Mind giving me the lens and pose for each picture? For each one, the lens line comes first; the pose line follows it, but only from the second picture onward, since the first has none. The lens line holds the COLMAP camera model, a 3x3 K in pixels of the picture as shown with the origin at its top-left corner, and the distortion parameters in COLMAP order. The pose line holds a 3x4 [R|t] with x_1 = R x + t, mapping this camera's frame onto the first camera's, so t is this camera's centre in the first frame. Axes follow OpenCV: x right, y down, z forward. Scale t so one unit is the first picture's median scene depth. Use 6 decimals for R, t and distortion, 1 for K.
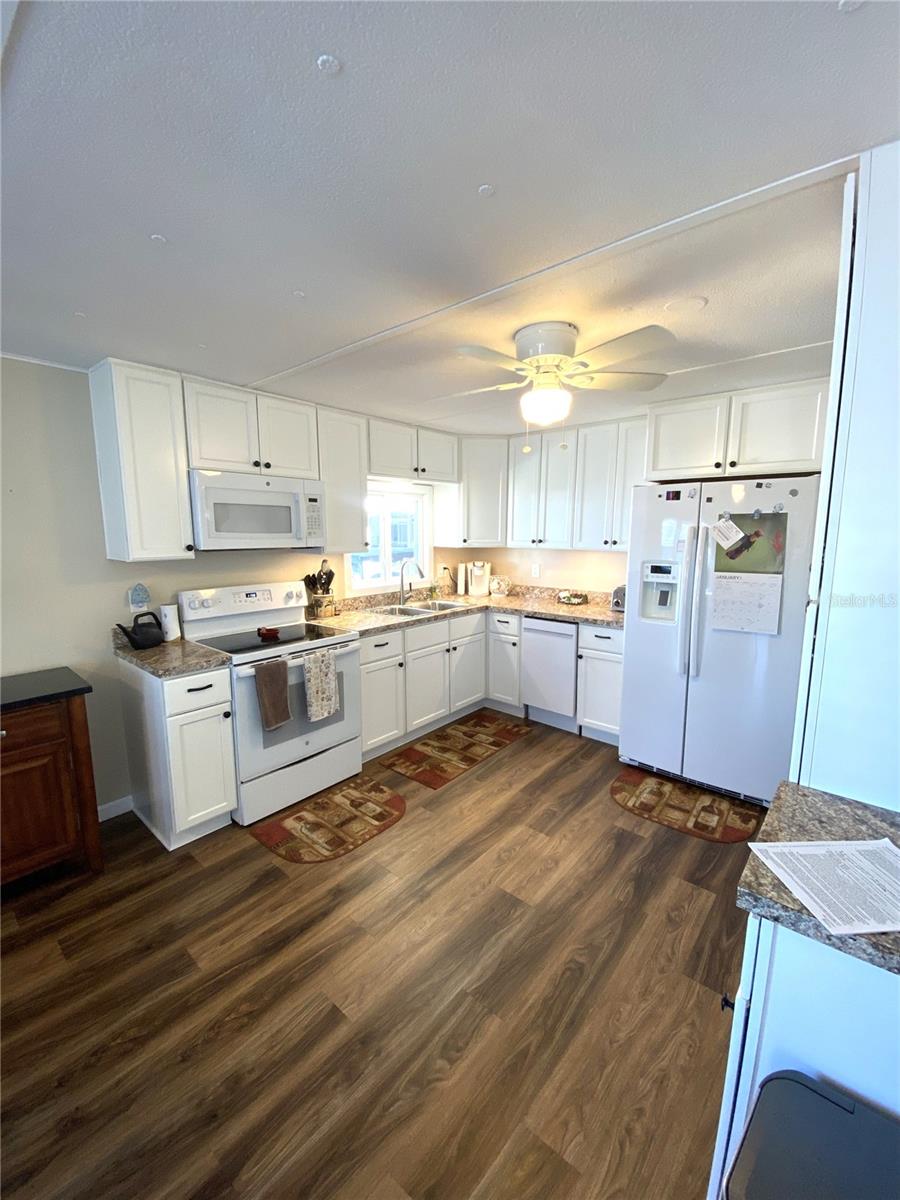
lens RADIAL K [[488.9, 0, 451.1], [0, 488.9, 602.3], [0, 0, 1]] dist [0.048166, -0.031463]
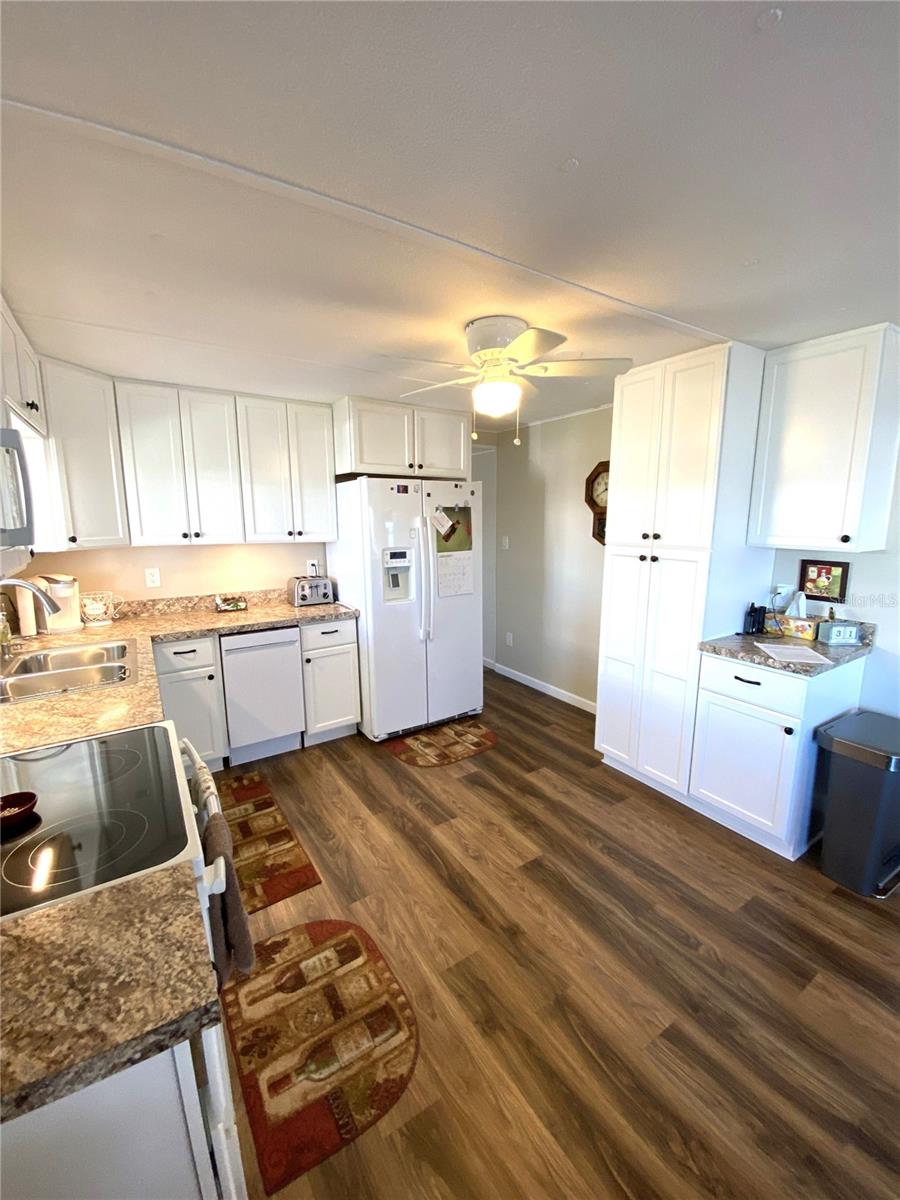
lens RADIAL K [[488.9, 0, 451.1], [0, 488.9, 602.3], [0, 0, 1]] dist [0.048166, -0.031463]
pose [[0.273072, -0.170816, 0.946707, -0.650542], [0.150138, 0.979617, 0.133447, -0.098214], [-0.950205, 0.105696, 0.293152, 0.609021]]
